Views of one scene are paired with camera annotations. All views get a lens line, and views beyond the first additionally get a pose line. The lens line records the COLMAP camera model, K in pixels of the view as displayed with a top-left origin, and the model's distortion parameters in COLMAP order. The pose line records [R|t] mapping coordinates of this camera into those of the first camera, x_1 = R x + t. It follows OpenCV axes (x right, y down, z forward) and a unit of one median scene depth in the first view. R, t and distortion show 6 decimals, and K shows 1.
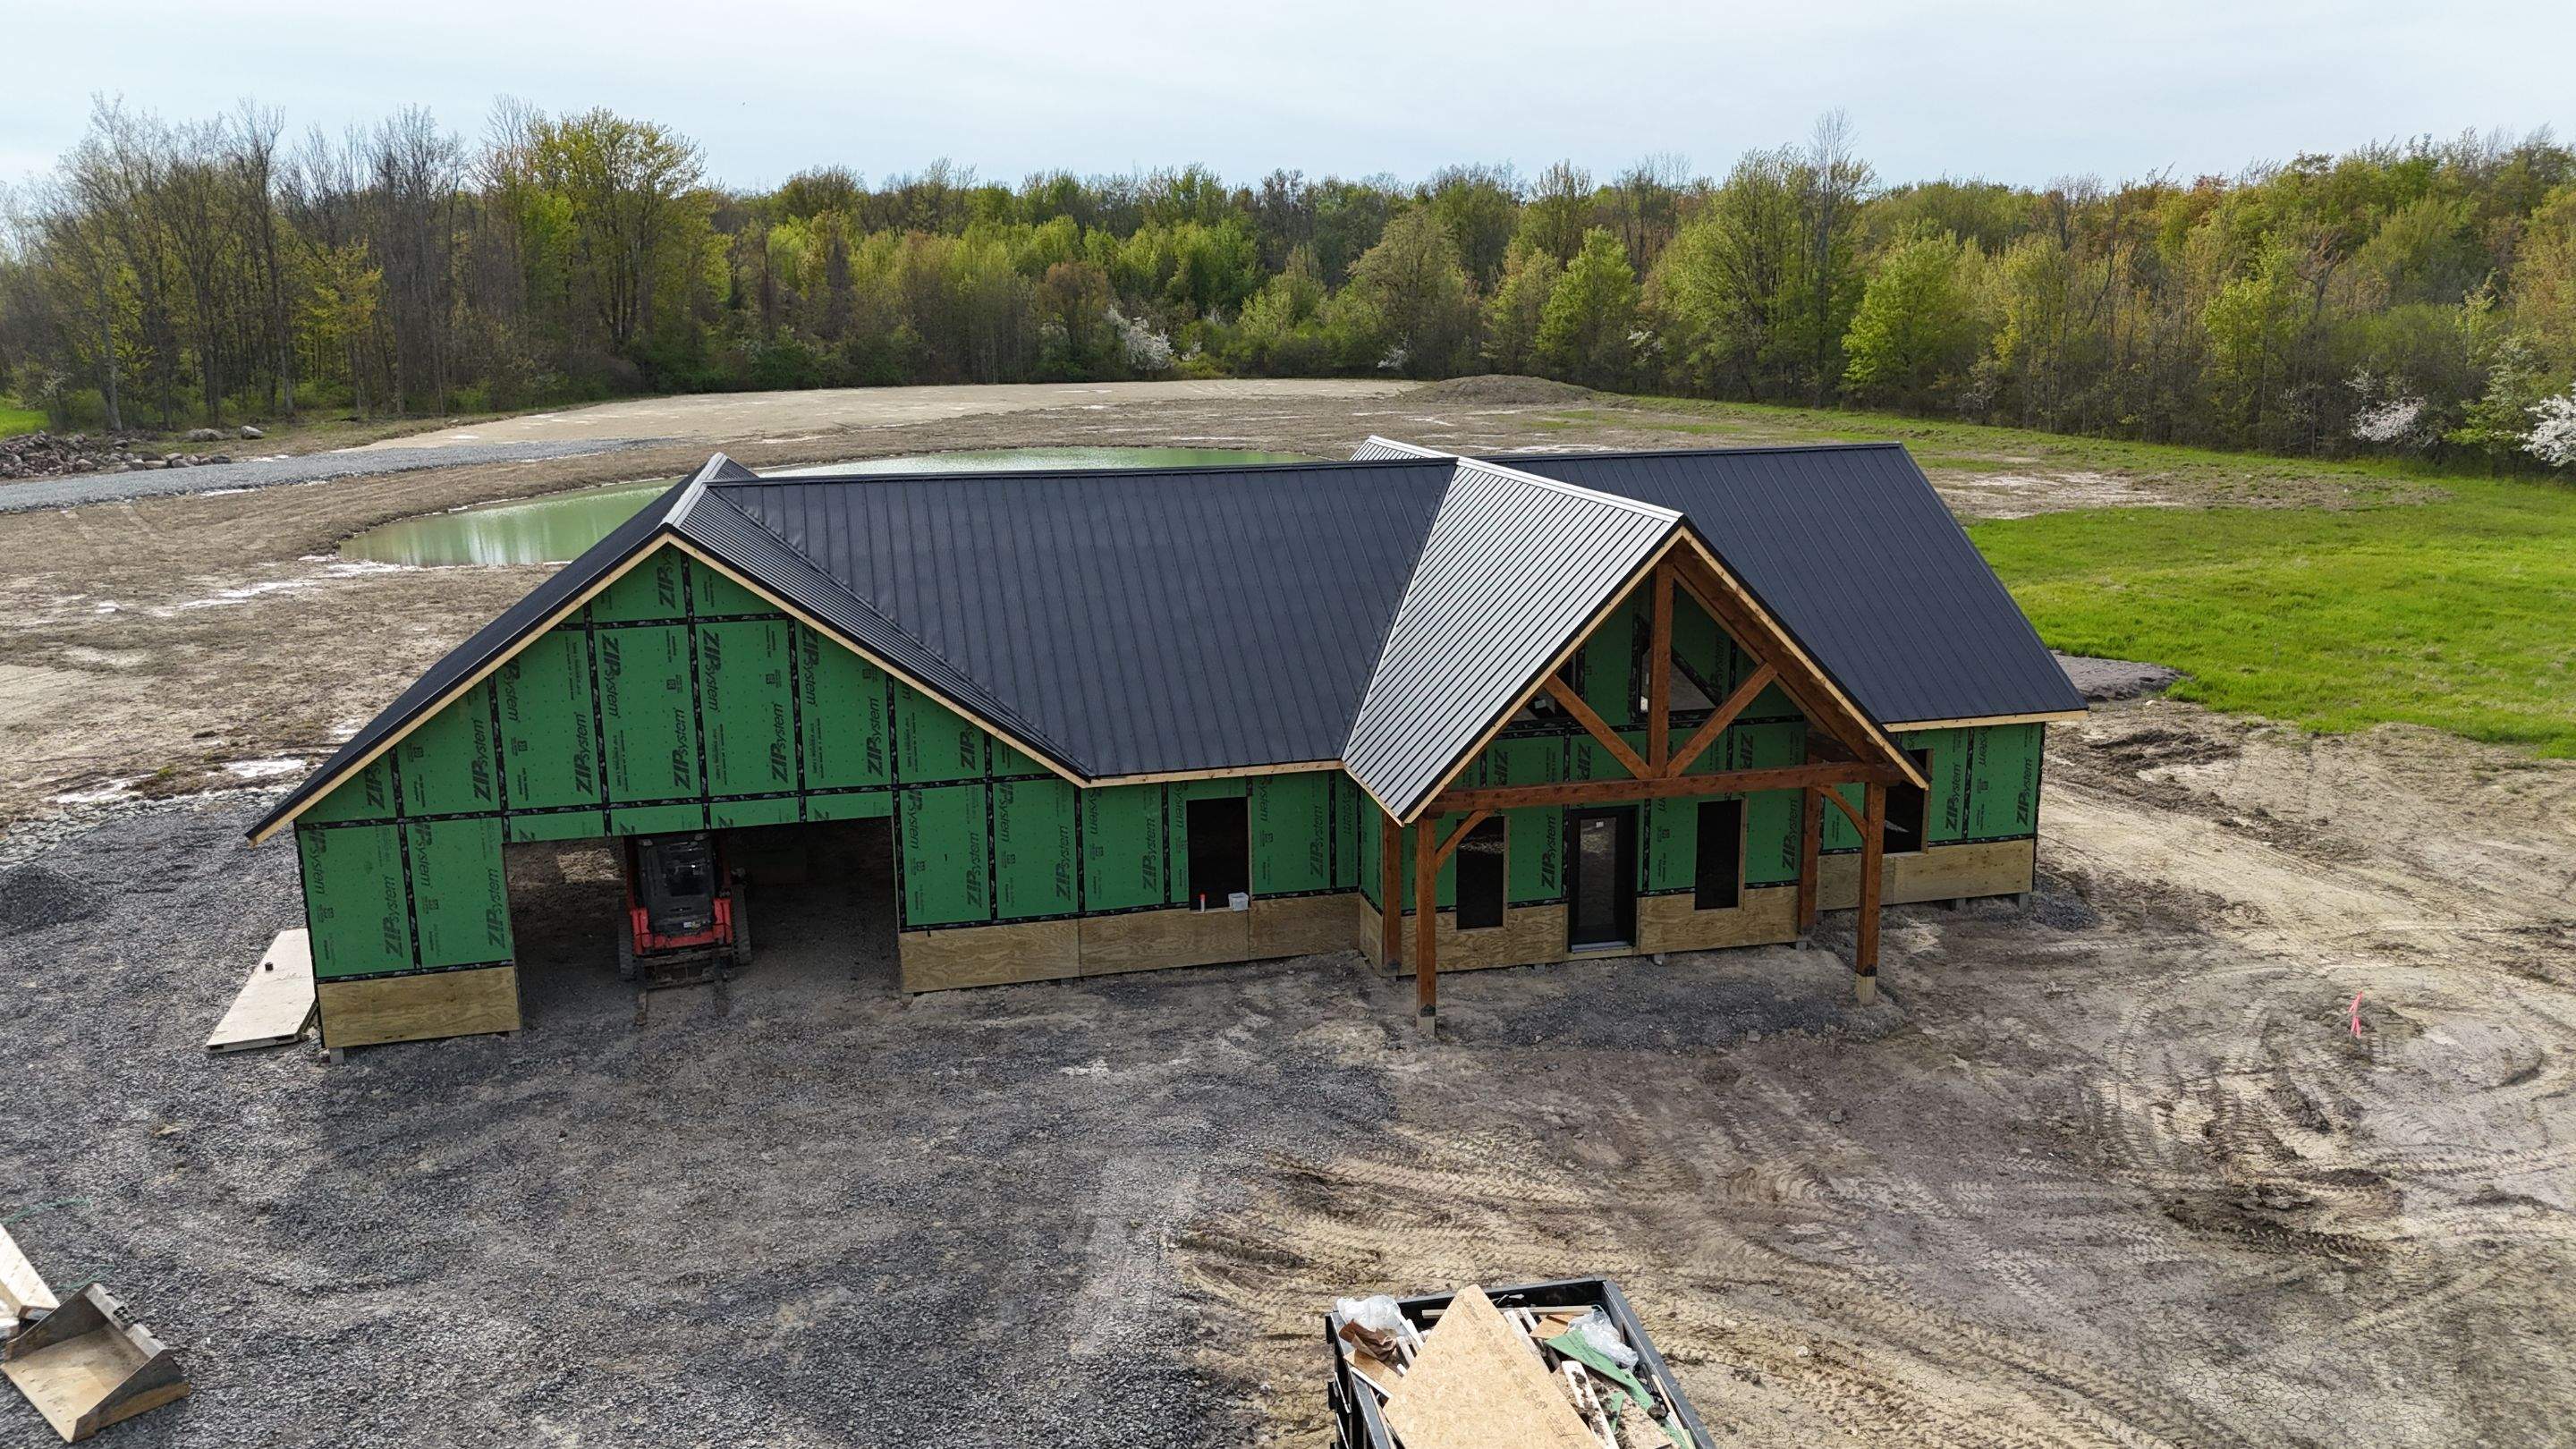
lens RADIAL K [[1866.4, 0, 1302.3], [0, 1866.4, 719.9], [0, 0, 1]] dist [0.115754, -0.188818]
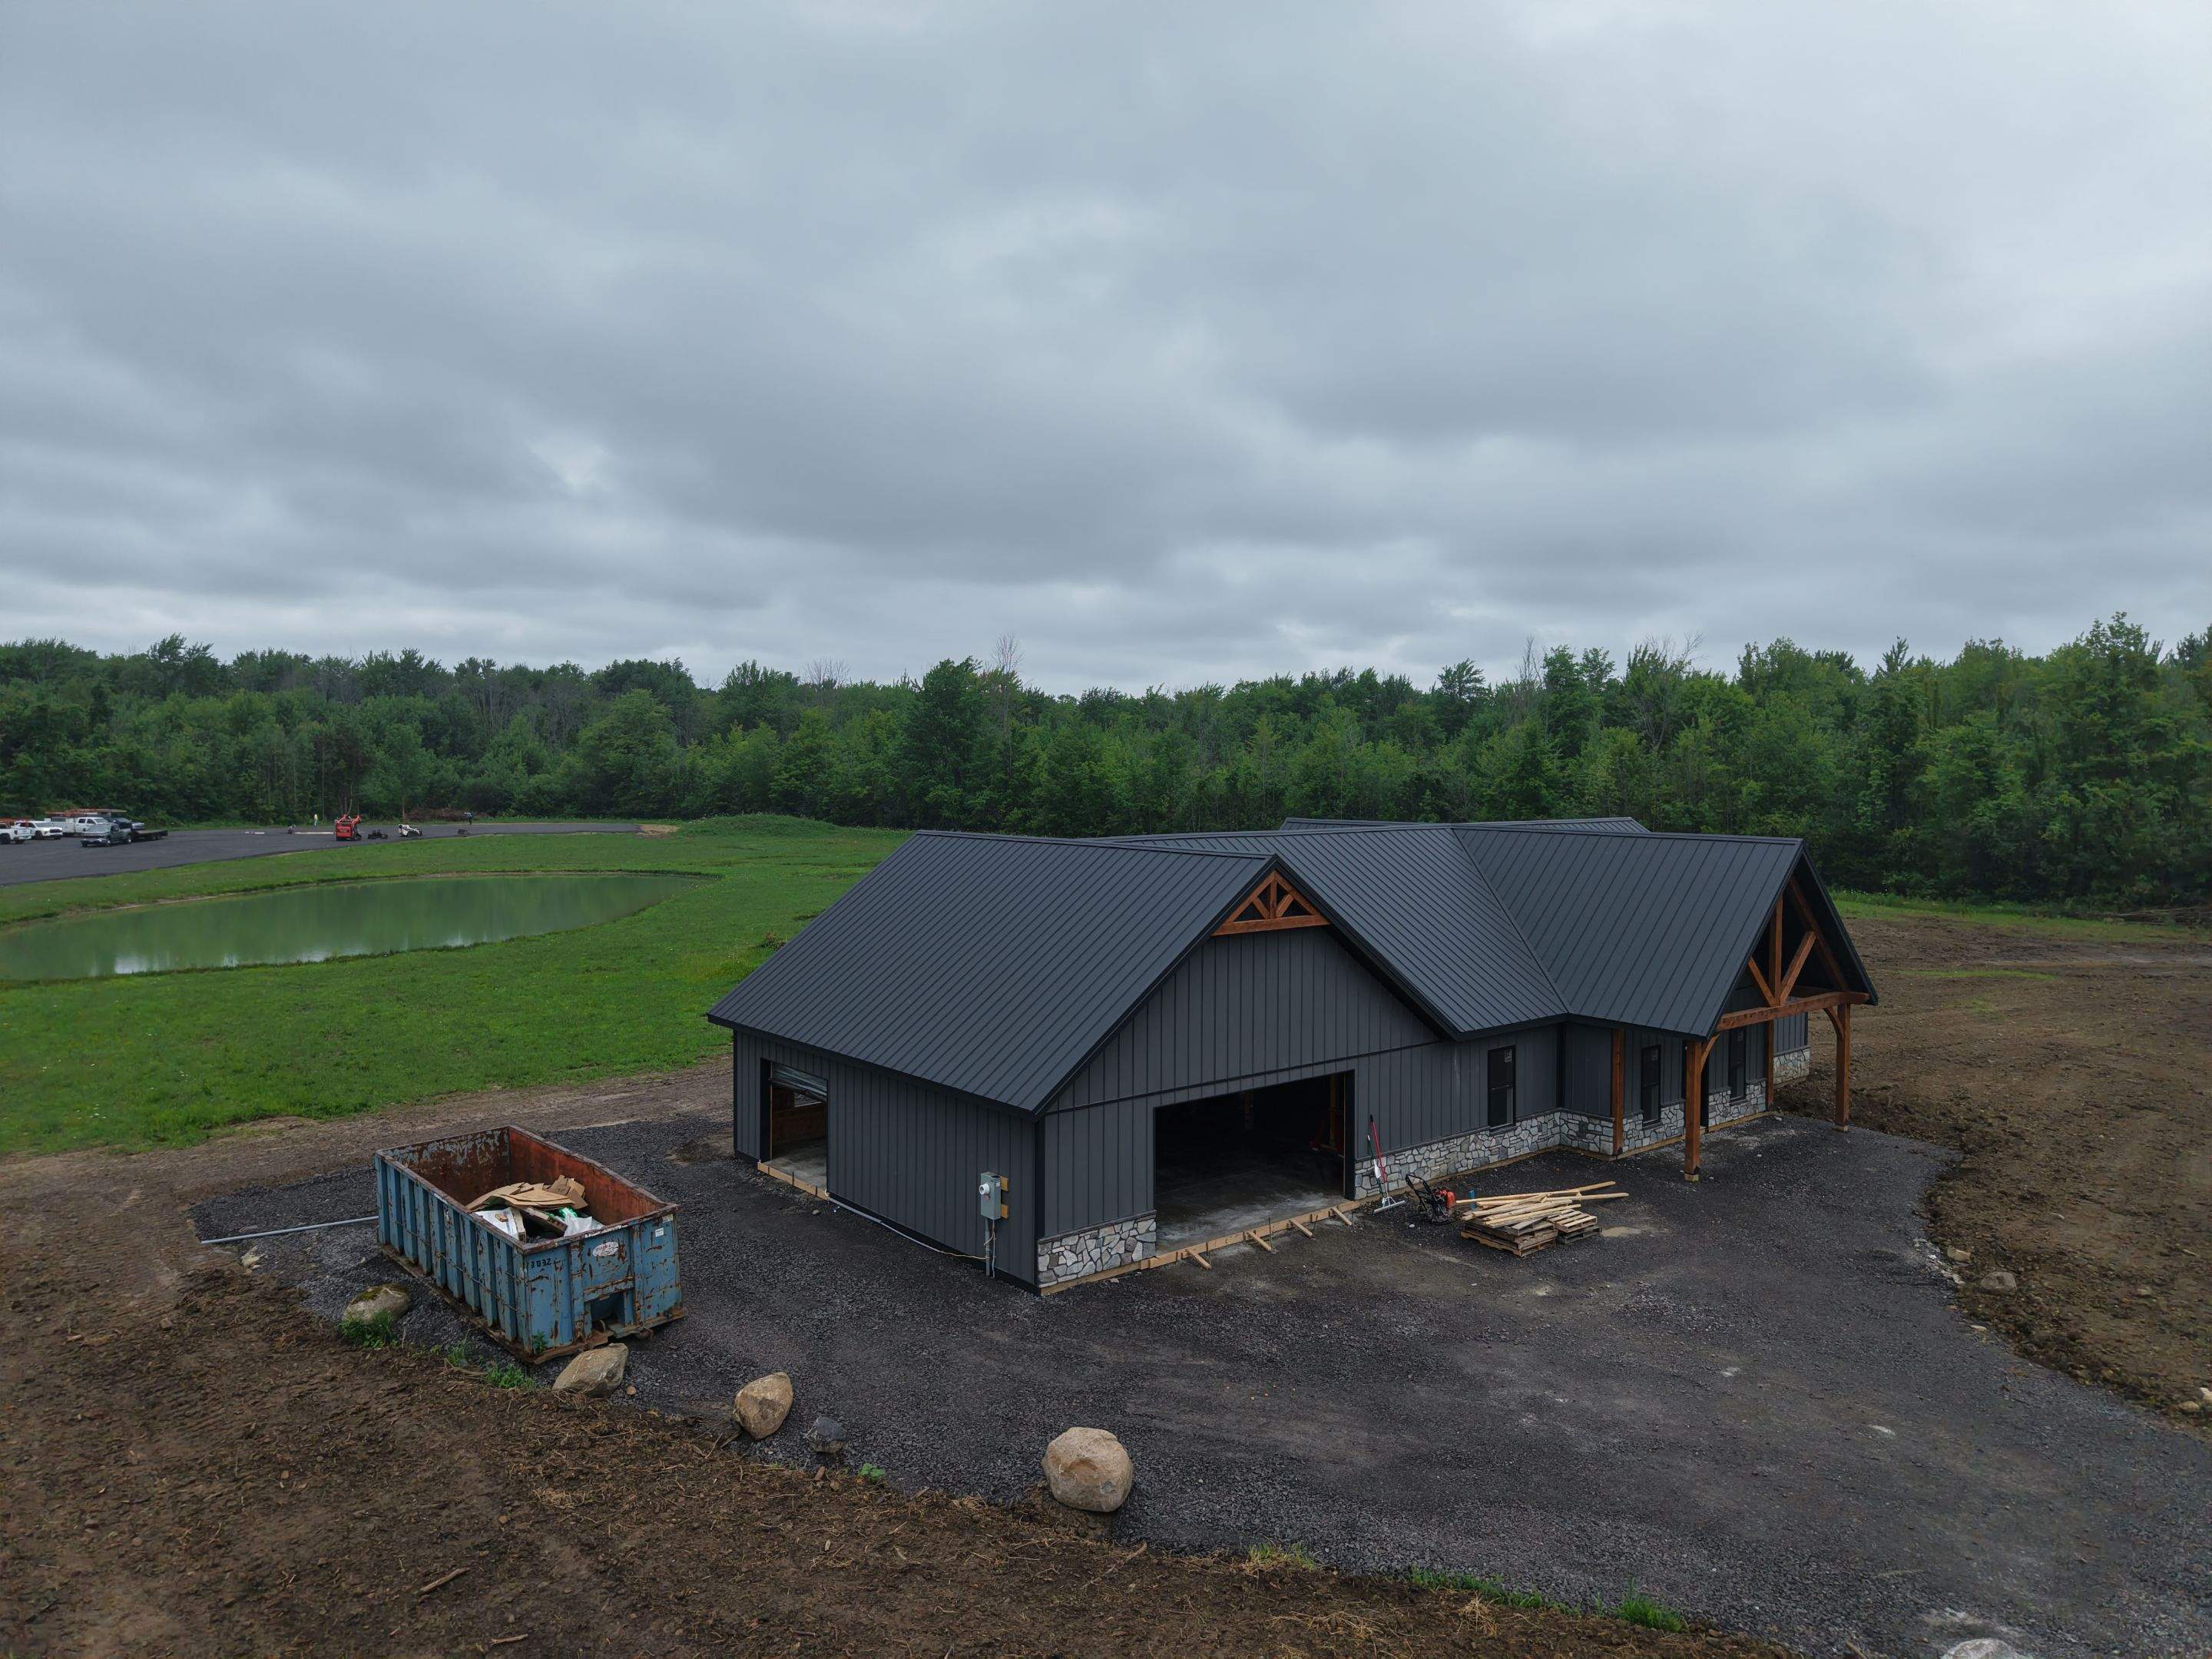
lens RADIAL K [[1465.3, 0, 1106.0], [0, 1465.3, 829.5], [0, 0, 1]] dist [0.030480, -0.037185]
pose [[0.901406, -0.005735, 0.432937, -0.786561], [0.083699, 0.983360, -0.161241, 0.034927], [-0.424808, 0.181580, 0.886886, 0.100751]]
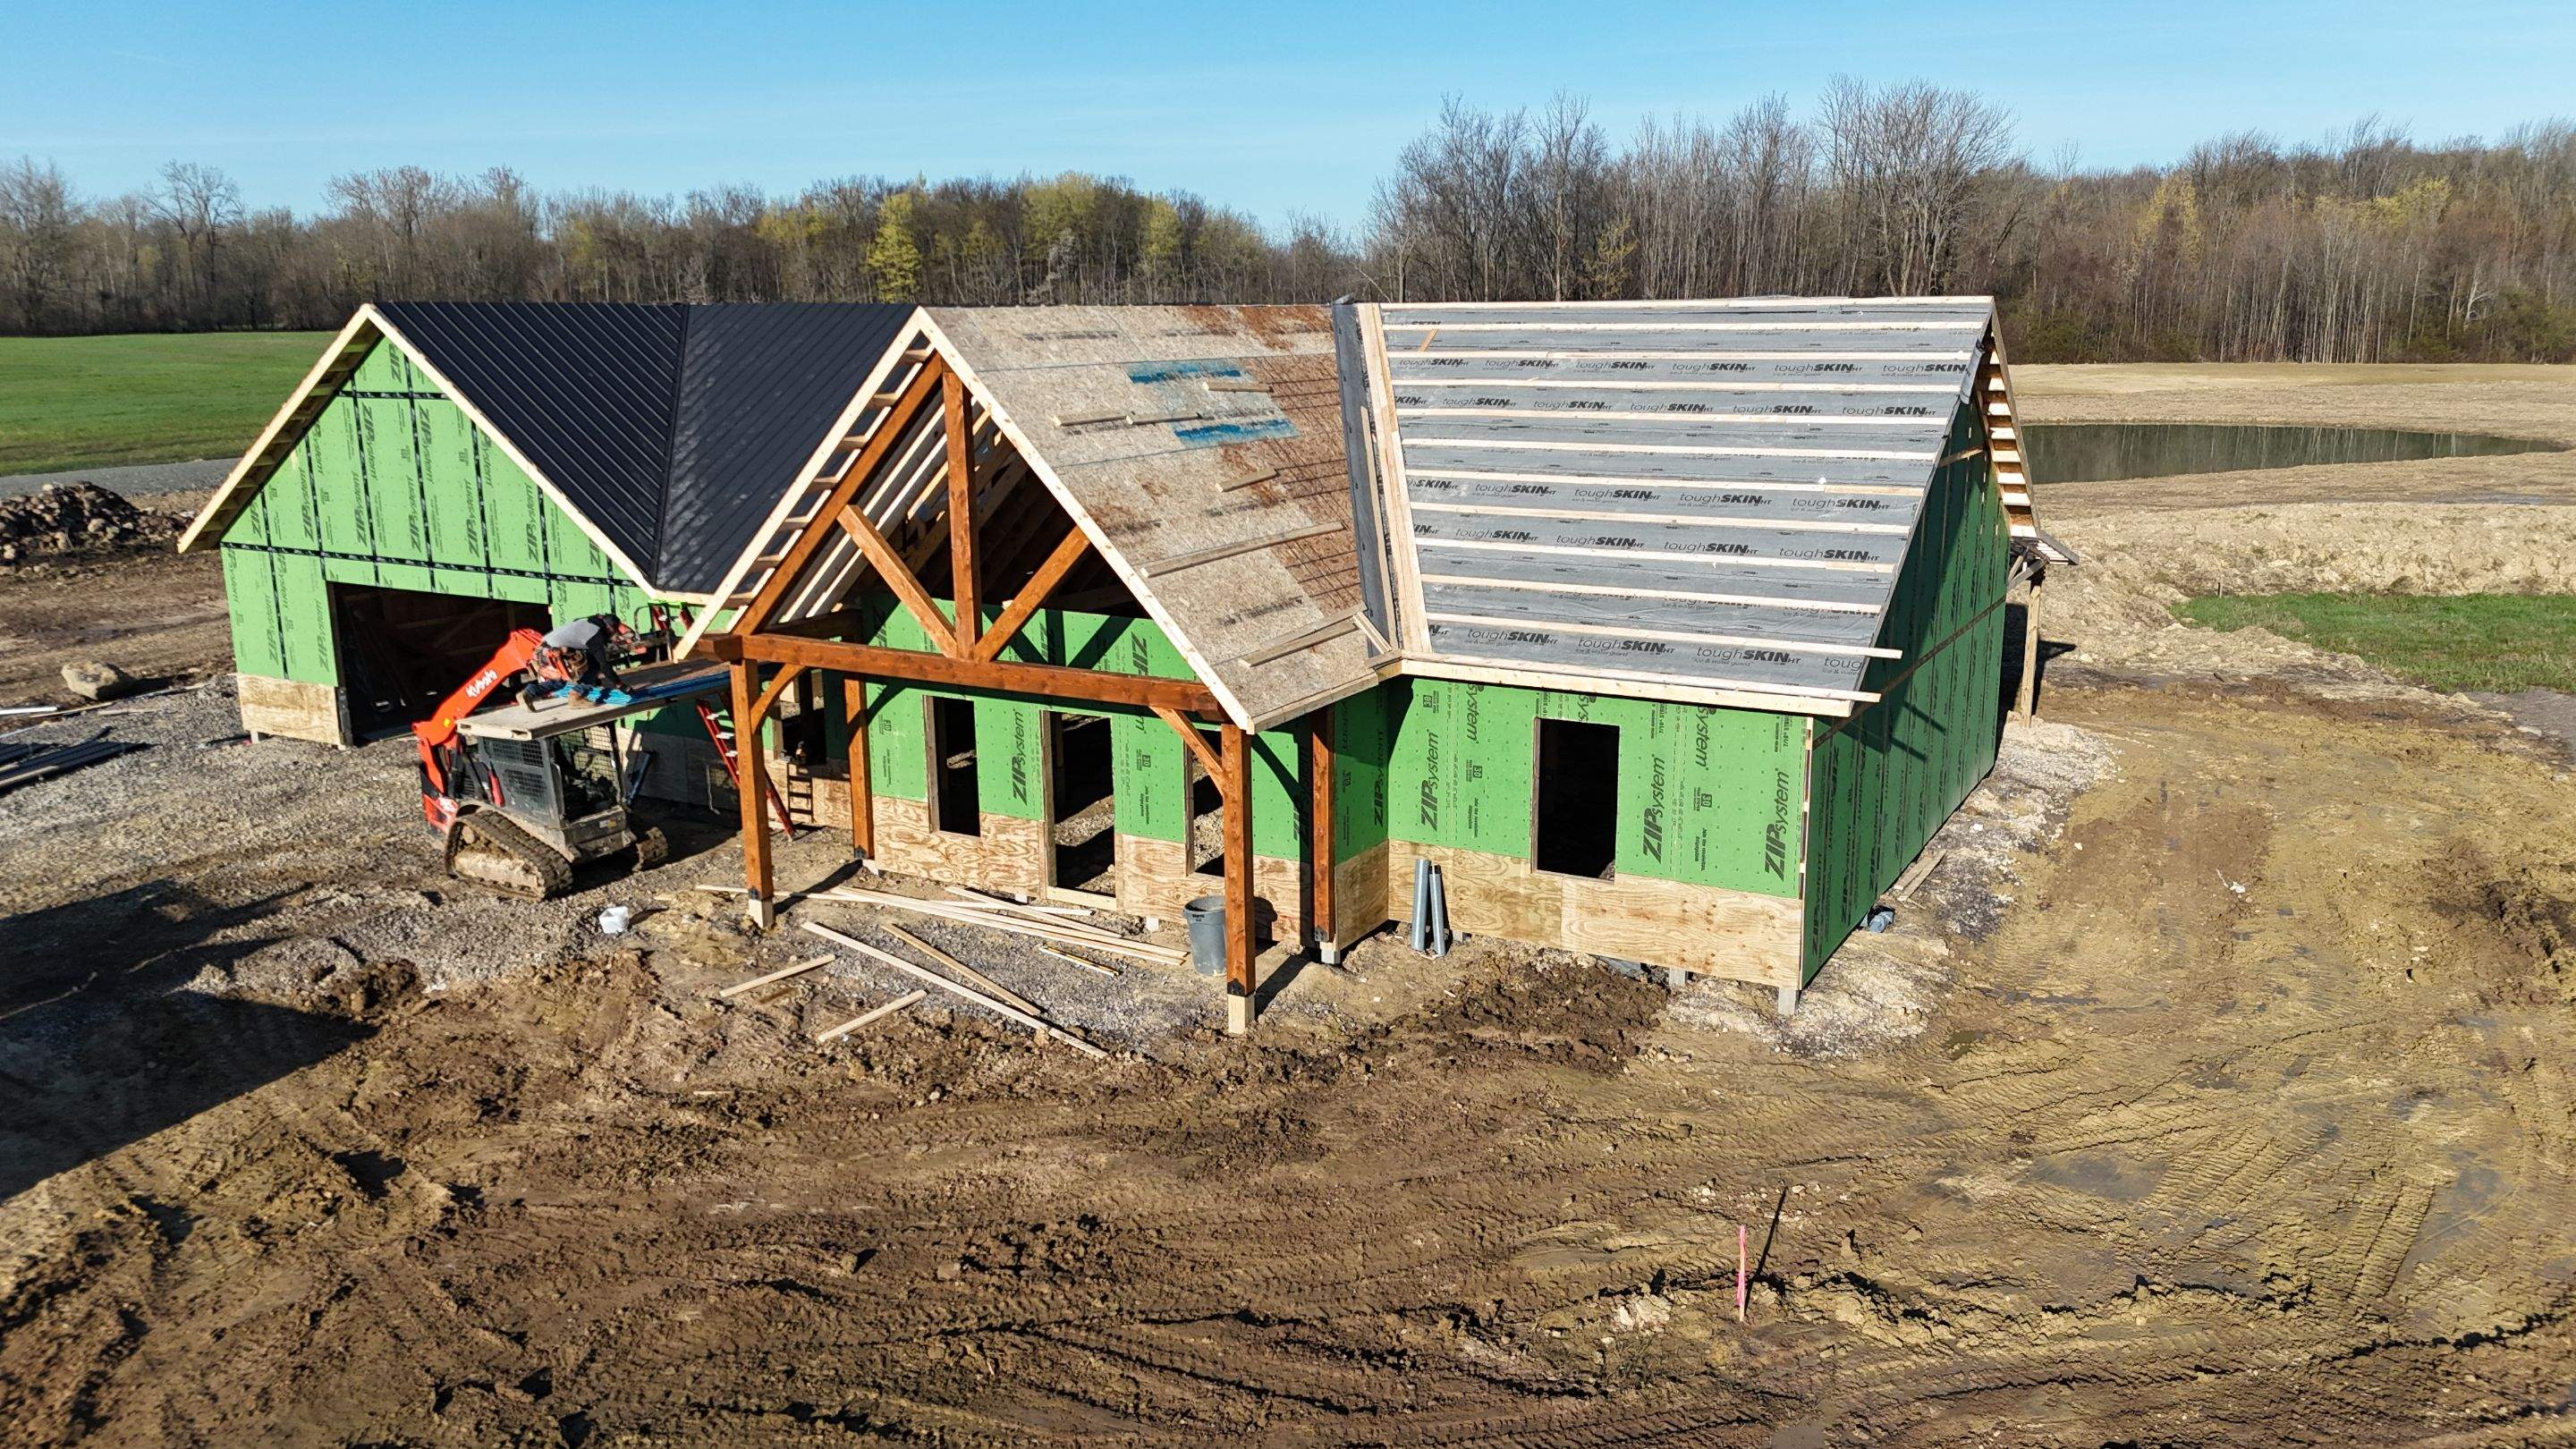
lens RADIAL K [[1878.2, 0, 1307.4], [0, 1878.2, 710.7], [0, 0, 1]] dist [0.084423, -0.090313]
pose [[0.737334, 0.148664, -0.658967, 0.734316], [-0.151477, 0.987029, 0.053183, -0.008862], [0.658326, 0.060604, 0.750289, 0.471809]]
